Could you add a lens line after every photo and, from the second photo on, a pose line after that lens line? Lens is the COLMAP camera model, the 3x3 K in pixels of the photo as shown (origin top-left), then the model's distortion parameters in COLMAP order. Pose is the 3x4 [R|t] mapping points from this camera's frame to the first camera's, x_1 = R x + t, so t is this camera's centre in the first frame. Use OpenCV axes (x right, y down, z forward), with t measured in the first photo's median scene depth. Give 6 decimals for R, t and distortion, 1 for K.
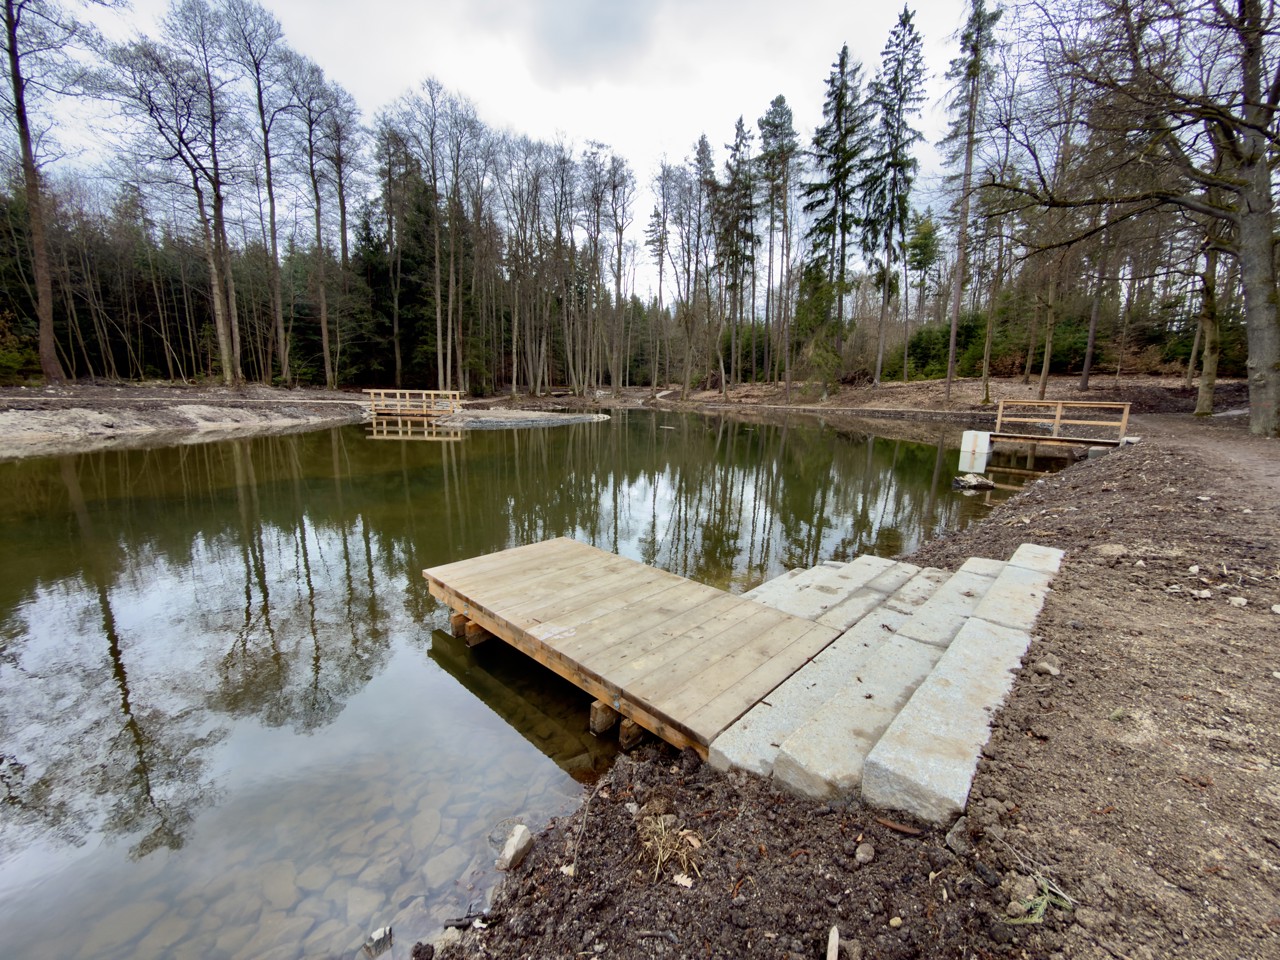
lens RADIAL K [[509.9, 0, 636.1], [0, 509.9, 479.6], [0, 0, 1]] dist [0.001400, 0.000504]
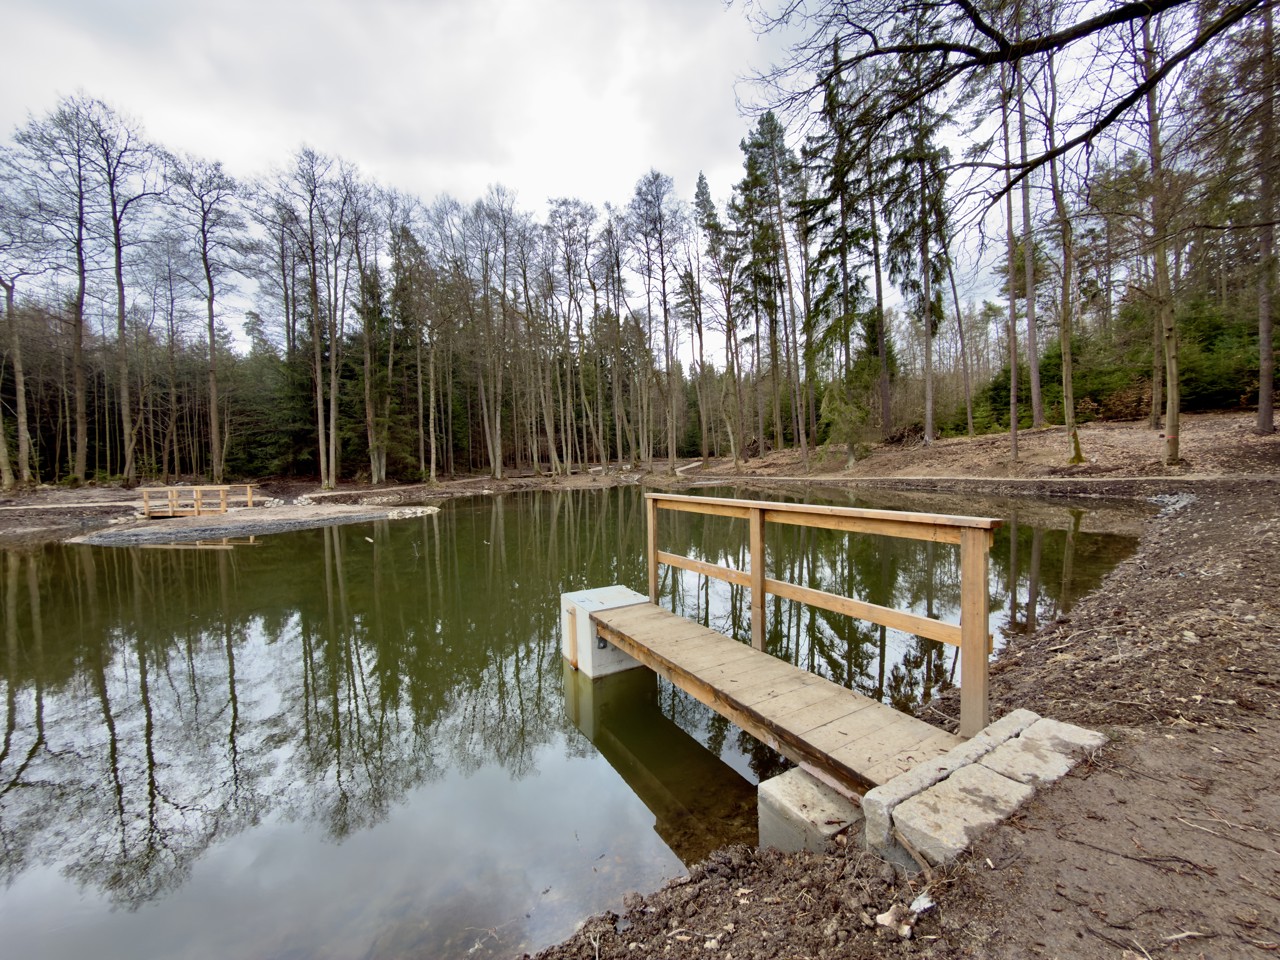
lens RADIAL K [[509.9, 0, 643.0], [0, 509.9, 483.8], [0, 0, 1]] dist [0.001400, 0.000504]
pose [[0.975217, -0.043306, -0.216969, 0.248354], [0.014813, 0.991237, -0.131266, -0.040981], [0.220752, 0.124799, 0.967313, 0.228063]]
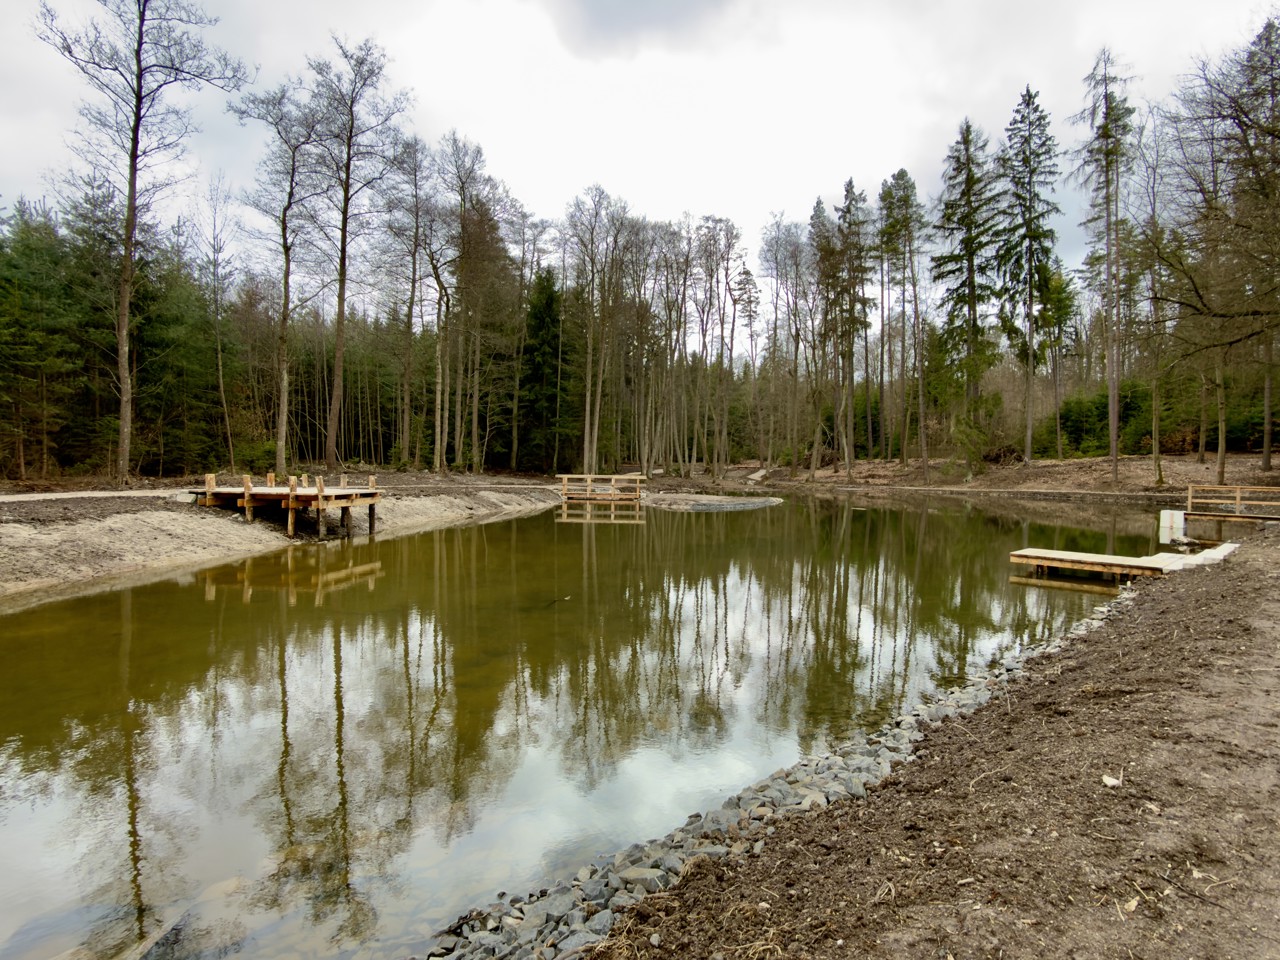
lens RADIAL K [[684.4, 0, 644.1], [0, 684.4, 477.5], [0, 0, 1]] dist [-0.001875, 0.001284]
pose [[0.999387, -0.004614, -0.034705, -0.168092], [-0.000840, 0.987831, -0.155532, 0.026055], [0.035000, 0.155466, 0.987221, -0.210140]]
